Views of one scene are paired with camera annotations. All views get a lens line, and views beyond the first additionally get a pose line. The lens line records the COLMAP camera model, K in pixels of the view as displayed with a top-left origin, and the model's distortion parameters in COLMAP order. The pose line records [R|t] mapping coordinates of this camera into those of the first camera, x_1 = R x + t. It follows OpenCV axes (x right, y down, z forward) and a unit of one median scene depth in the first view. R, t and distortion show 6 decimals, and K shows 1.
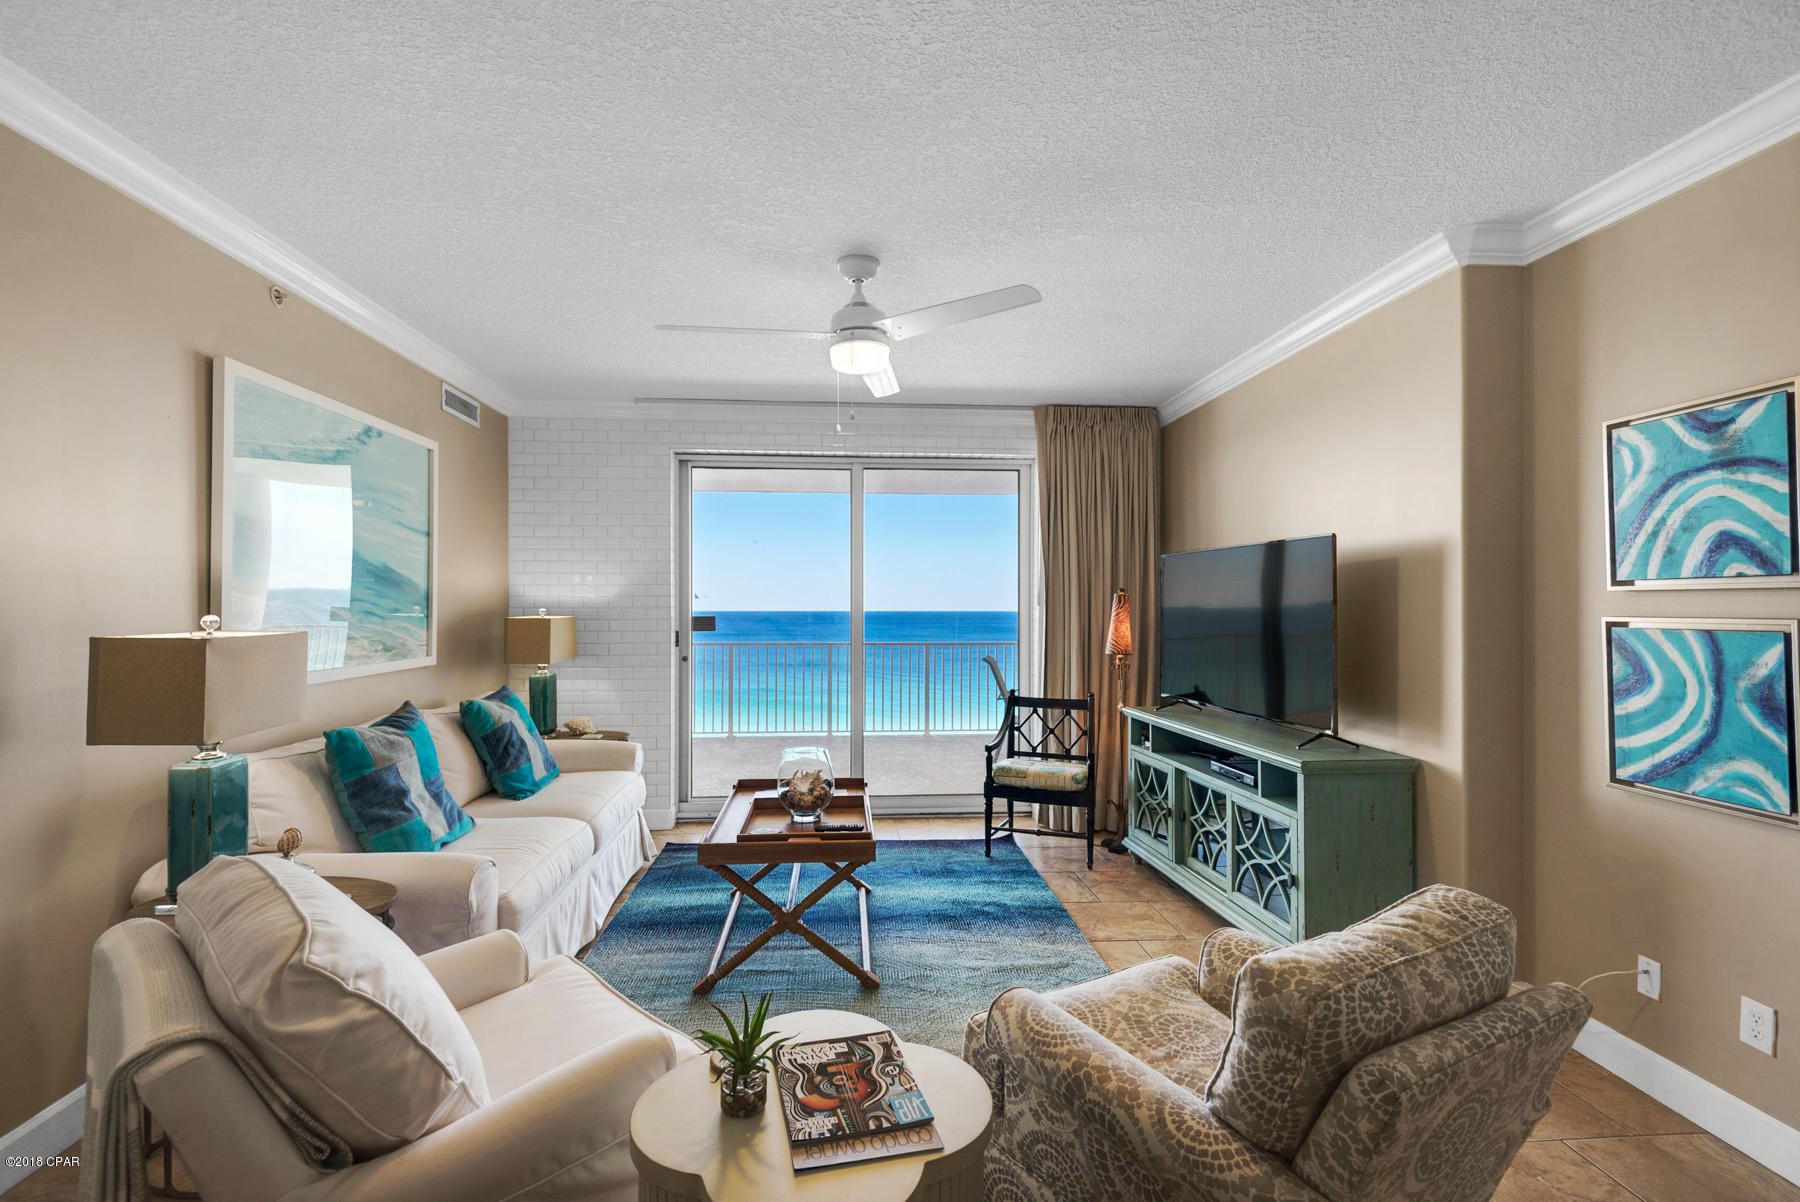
lens RADIAL K [[808.1, 0, 894.4], [0, 808.1, 600.7], [0, 0, 1]] dist [0.030435, -0.015198]
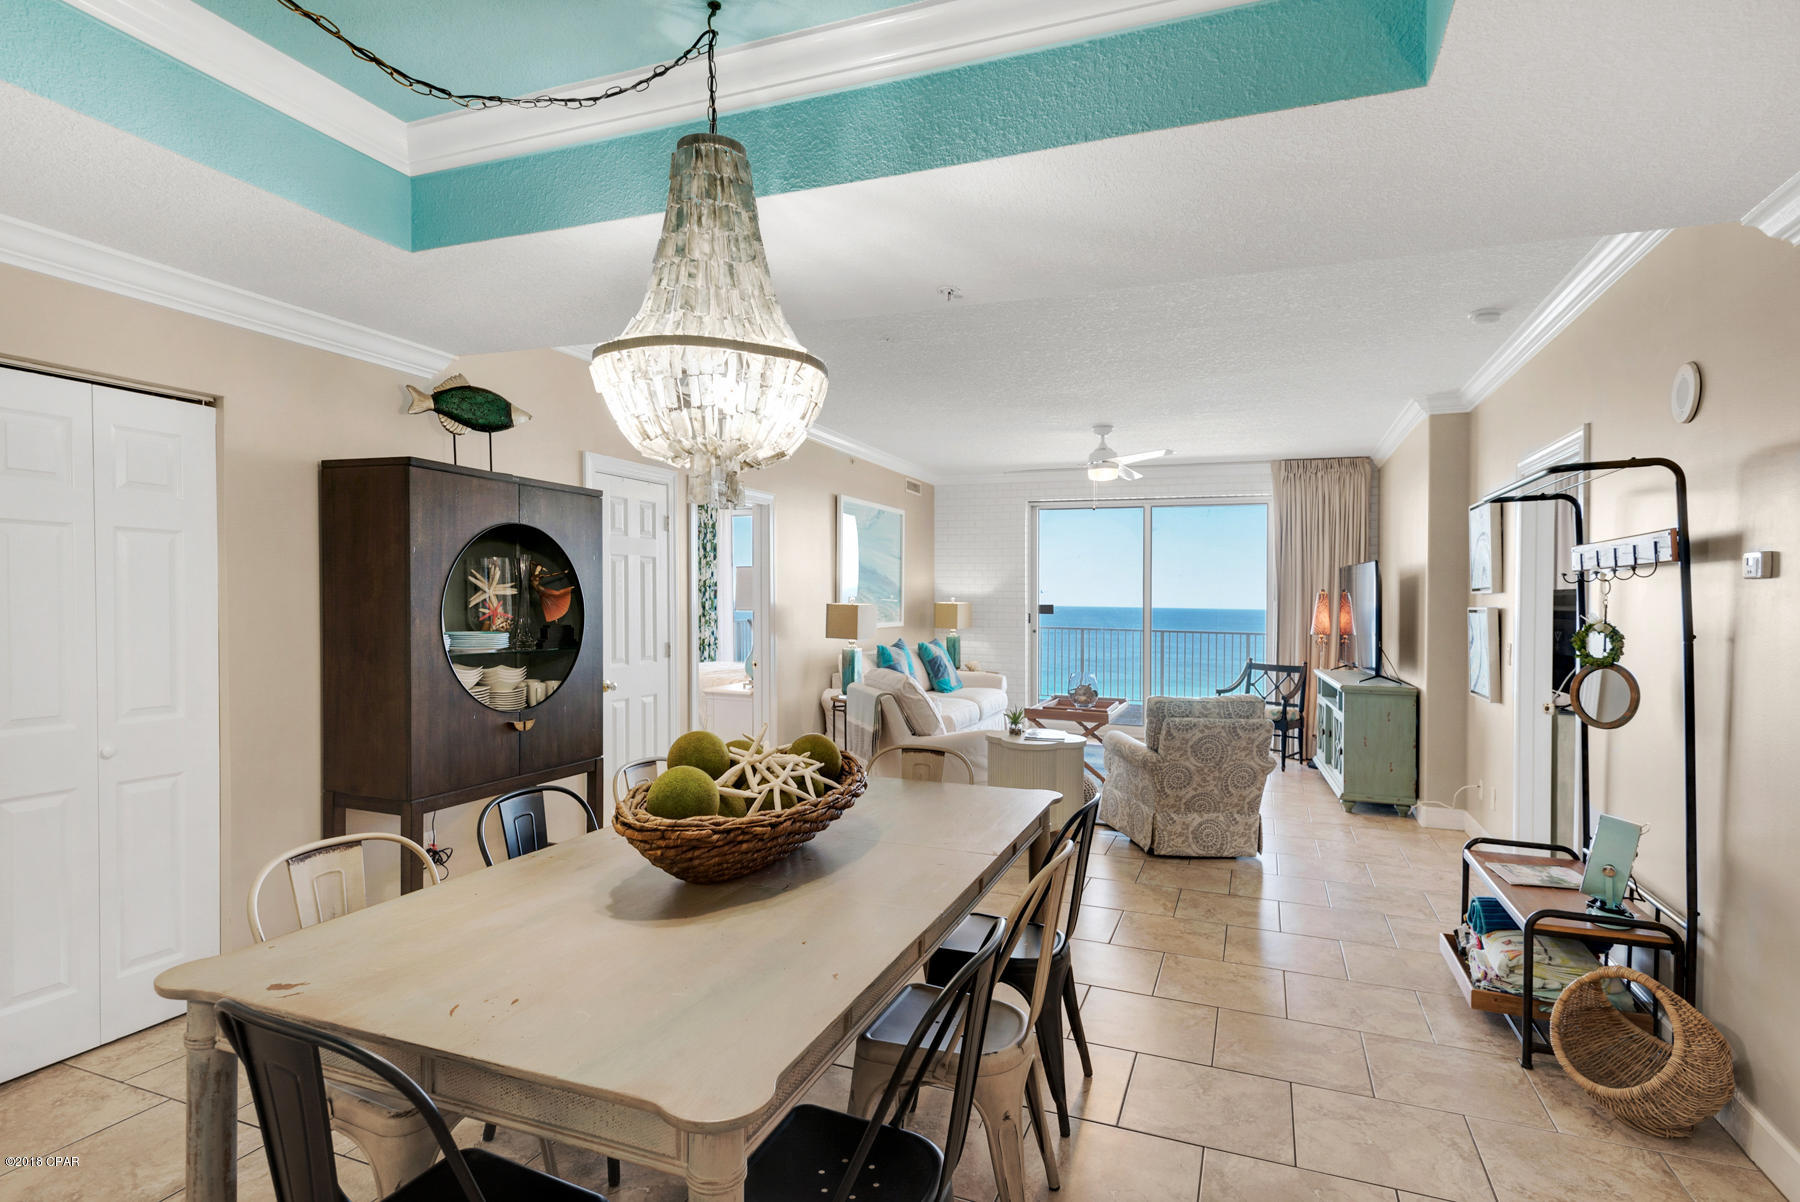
lens RADIAL K [[908.4, 0, 900.0], [0, 908.4, 601.0], [0, 0, 1]] dist [0.030732, -0.000622]
pose [[0.901098, 0.012855, -0.433425, 0.427120], [-0.009606, 0.999907, 0.009685, -0.002479], [0.433510, -0.004563, 0.901137, -1.112580]]
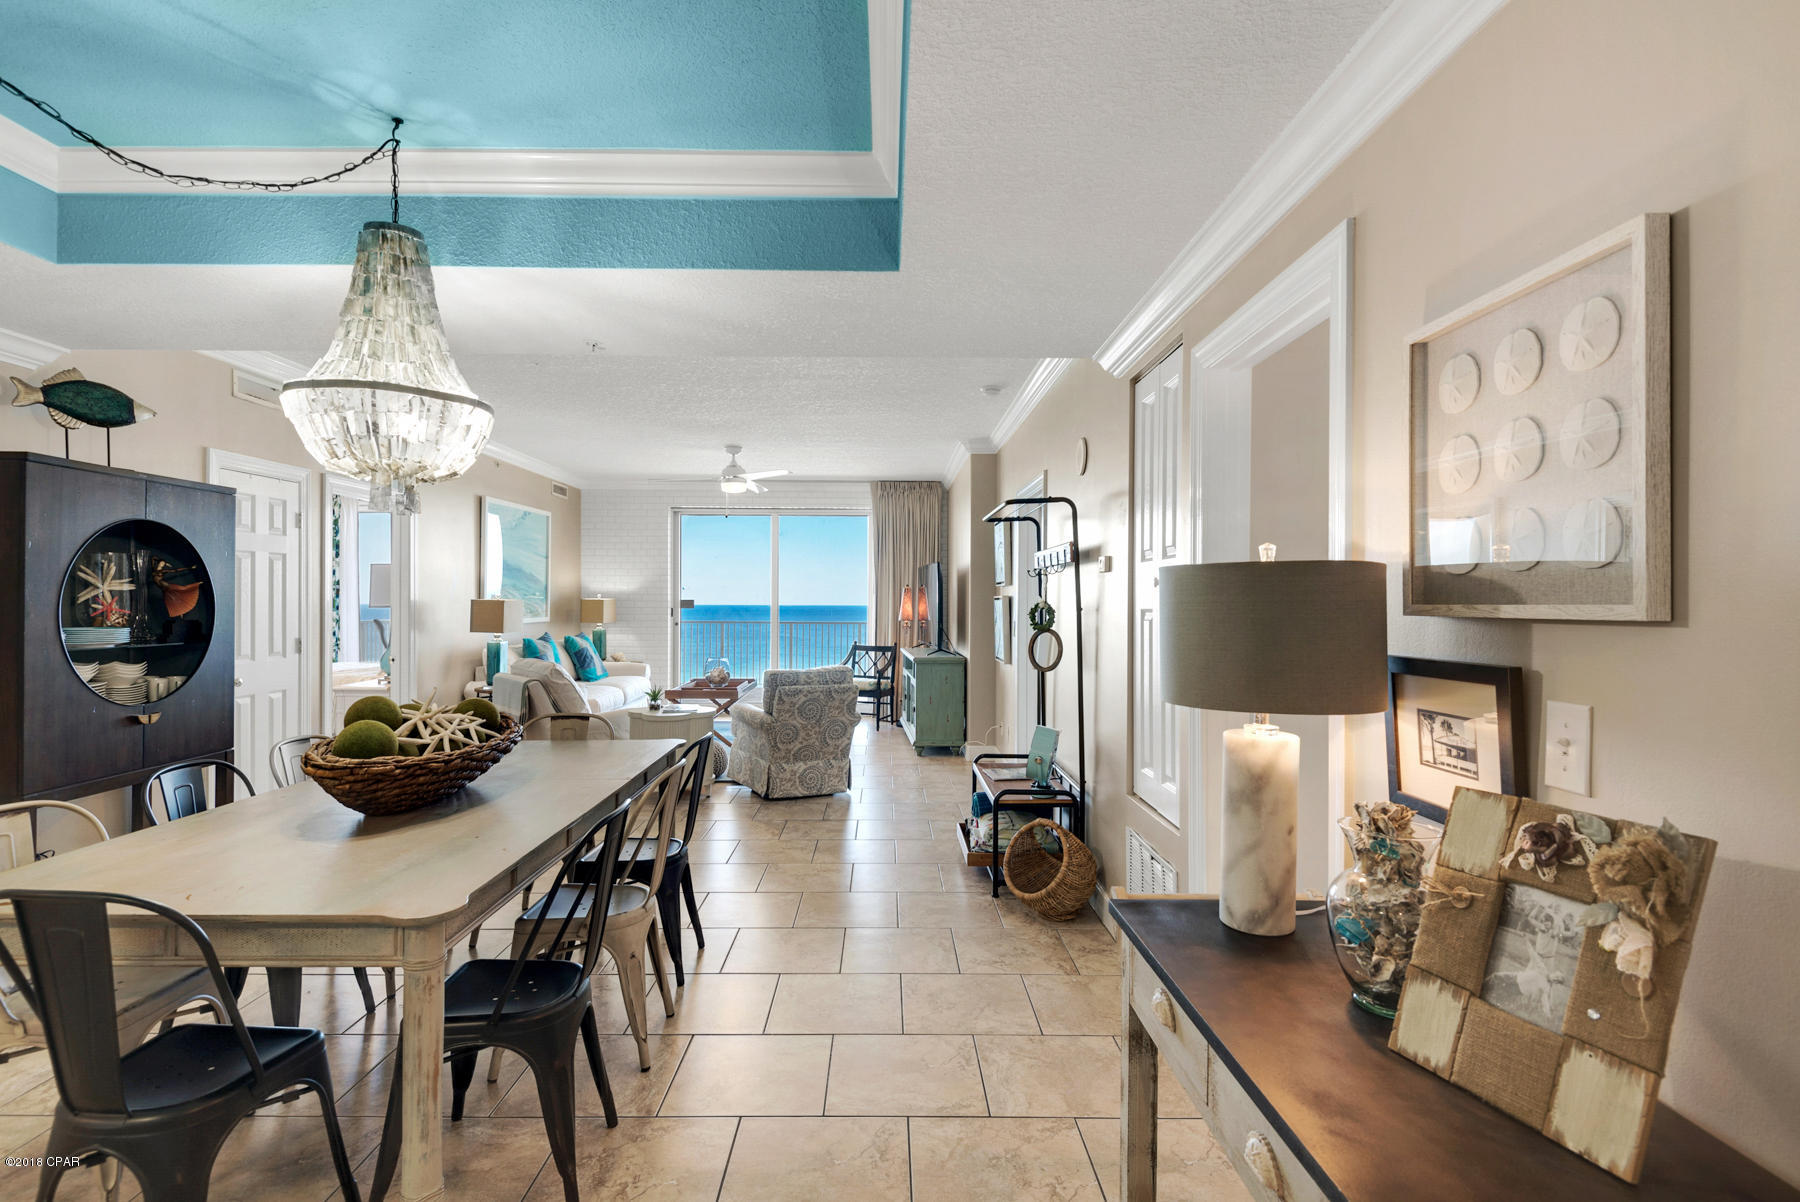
lens RADIAL K [[850.8, 0, 887.6], [0, 850.8, 562.0], [0, 0, 1]] dist [0.014067, -0.016095]
pose [[0.997872, -0.000835, -0.065204, 0.502563], [-0.001529, 0.999344, -0.036187, 0.006809], [0.065191, 0.036210, 0.997216, -1.284724]]
